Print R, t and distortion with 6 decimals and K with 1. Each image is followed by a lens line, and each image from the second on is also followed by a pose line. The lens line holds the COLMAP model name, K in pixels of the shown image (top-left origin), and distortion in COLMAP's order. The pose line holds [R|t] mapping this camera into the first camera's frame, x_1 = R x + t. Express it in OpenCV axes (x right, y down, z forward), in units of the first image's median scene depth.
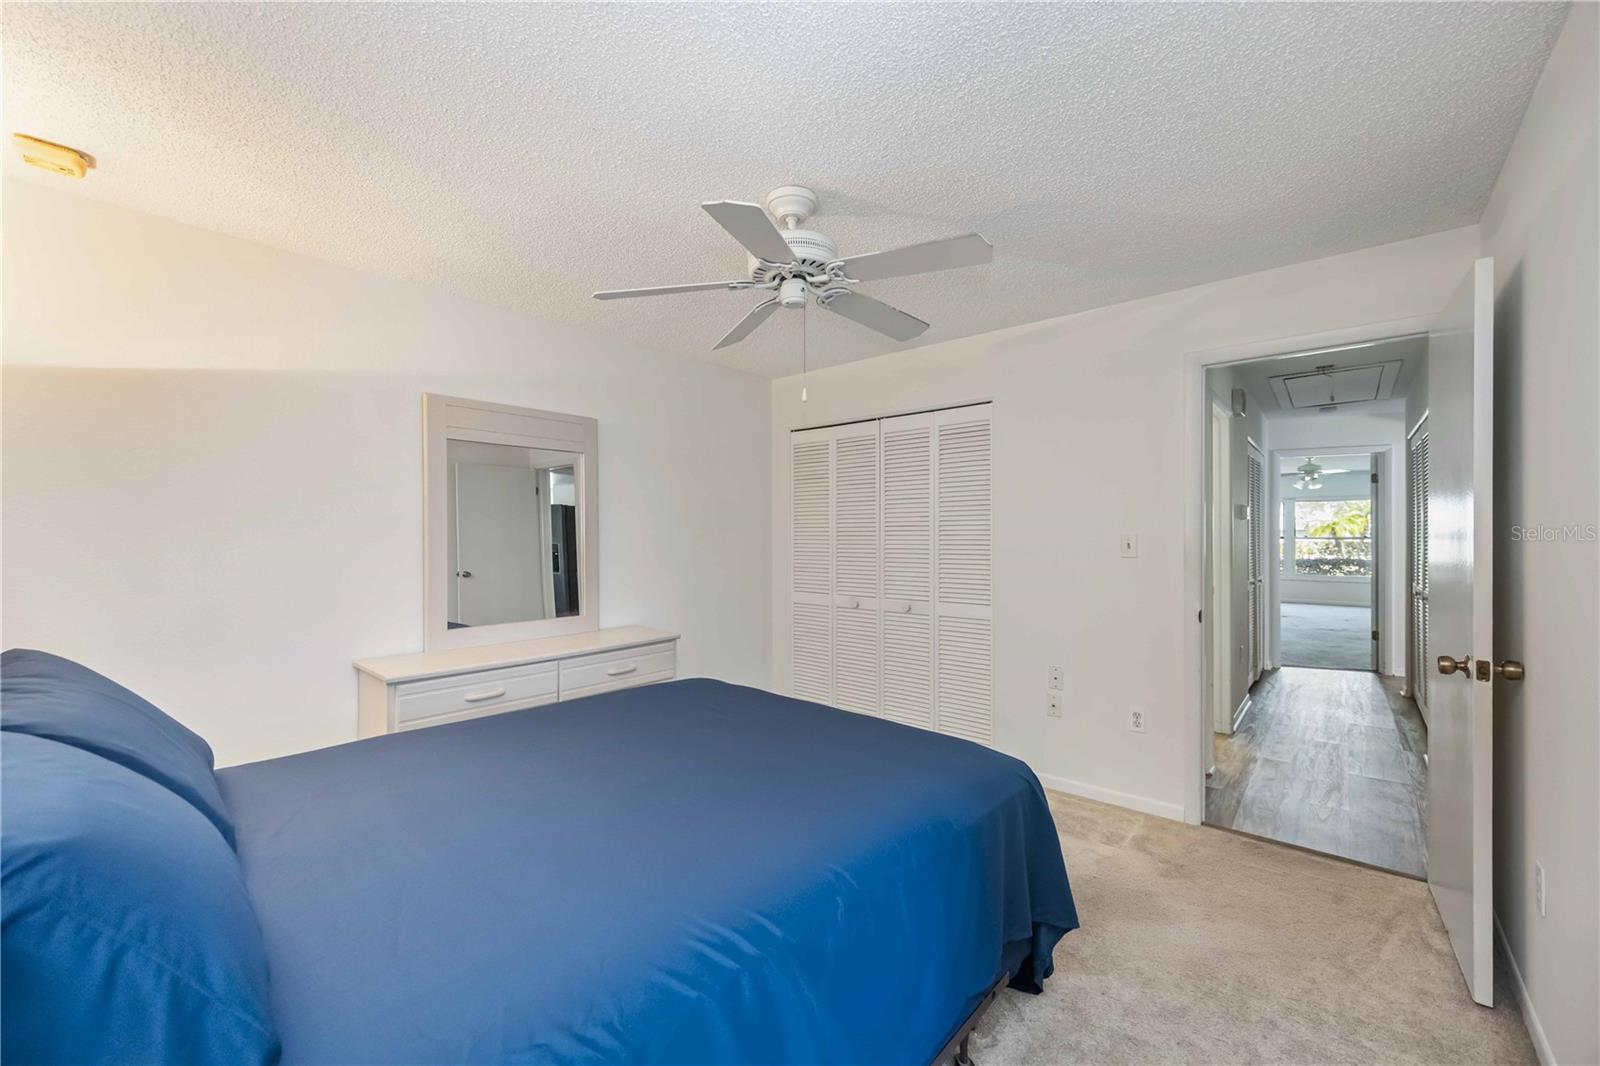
lens RADIAL K [[641.3, 0, 796.1], [0, 641.3, 535.8], [0, 0, 1]] dist [-0.000917, -0.000040]
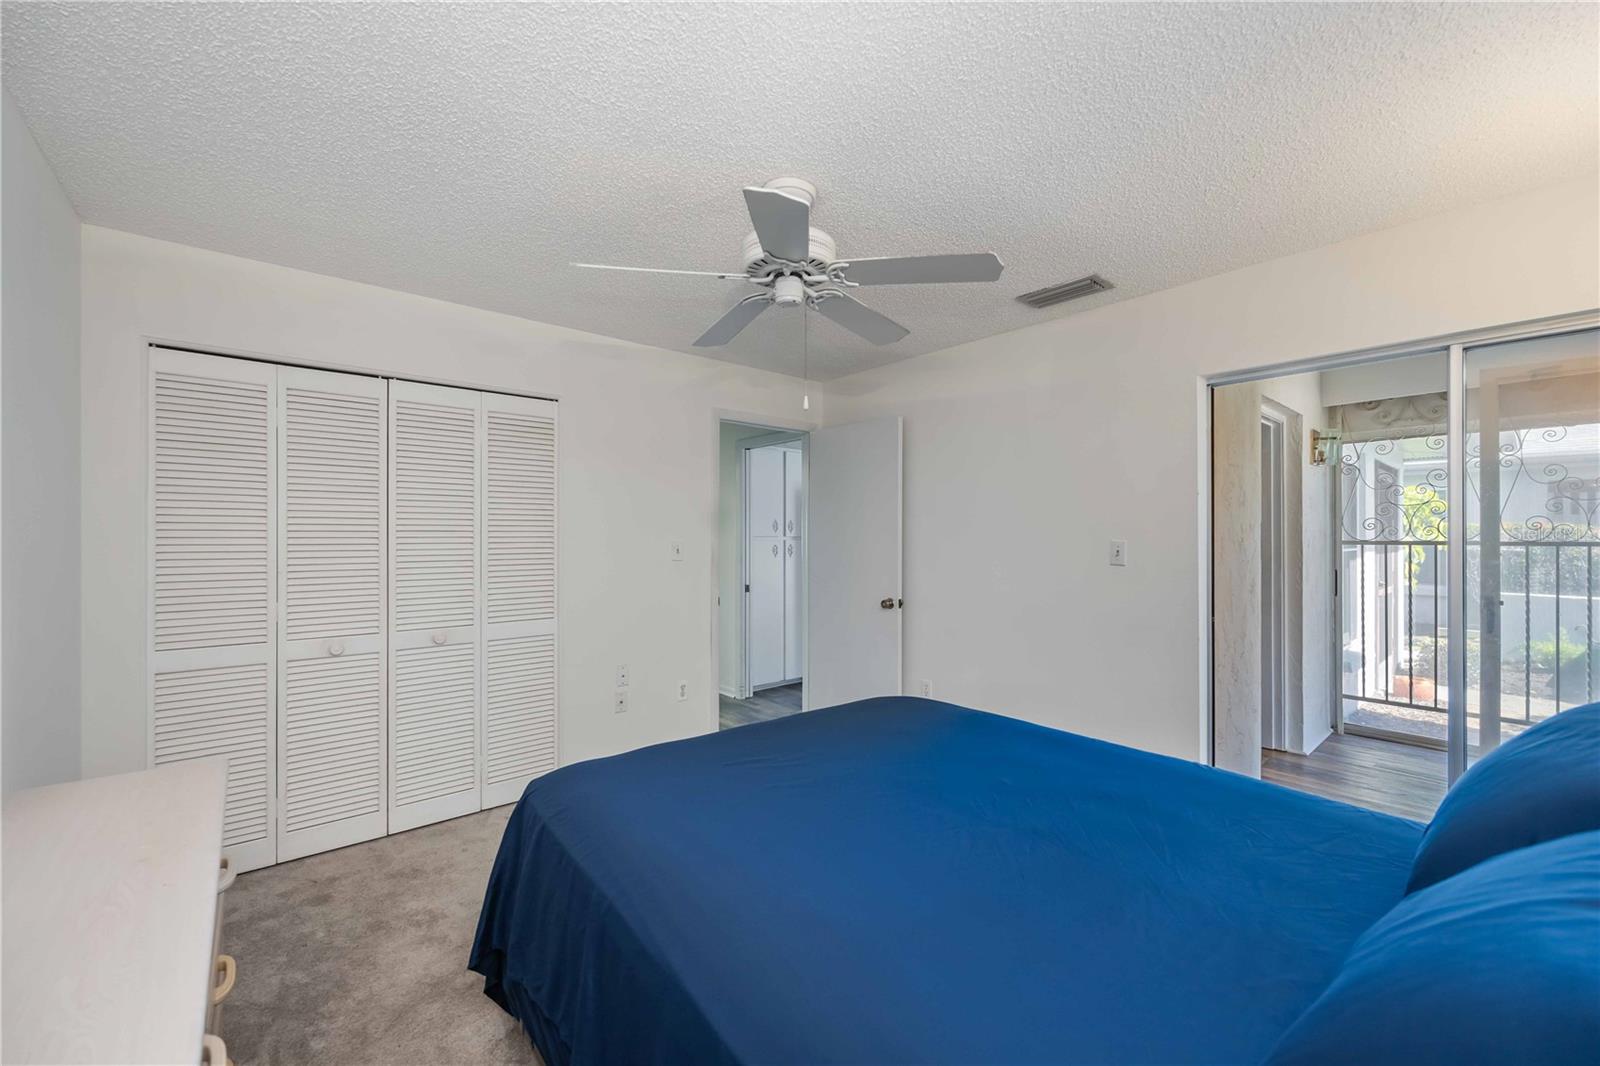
lens RADIAL K [[641.3, 0, 796.1], [0, 641.3, 535.8], [0, 0, 1]] dist [-0.000917, -0.000040]
pose [[0.144238, 0.002220, 0.989541, -0.639345], [0.001471, 0.999996, -0.002458, -0.009143], [-0.989542, 0.001810, 0.144234, 0.580319]]
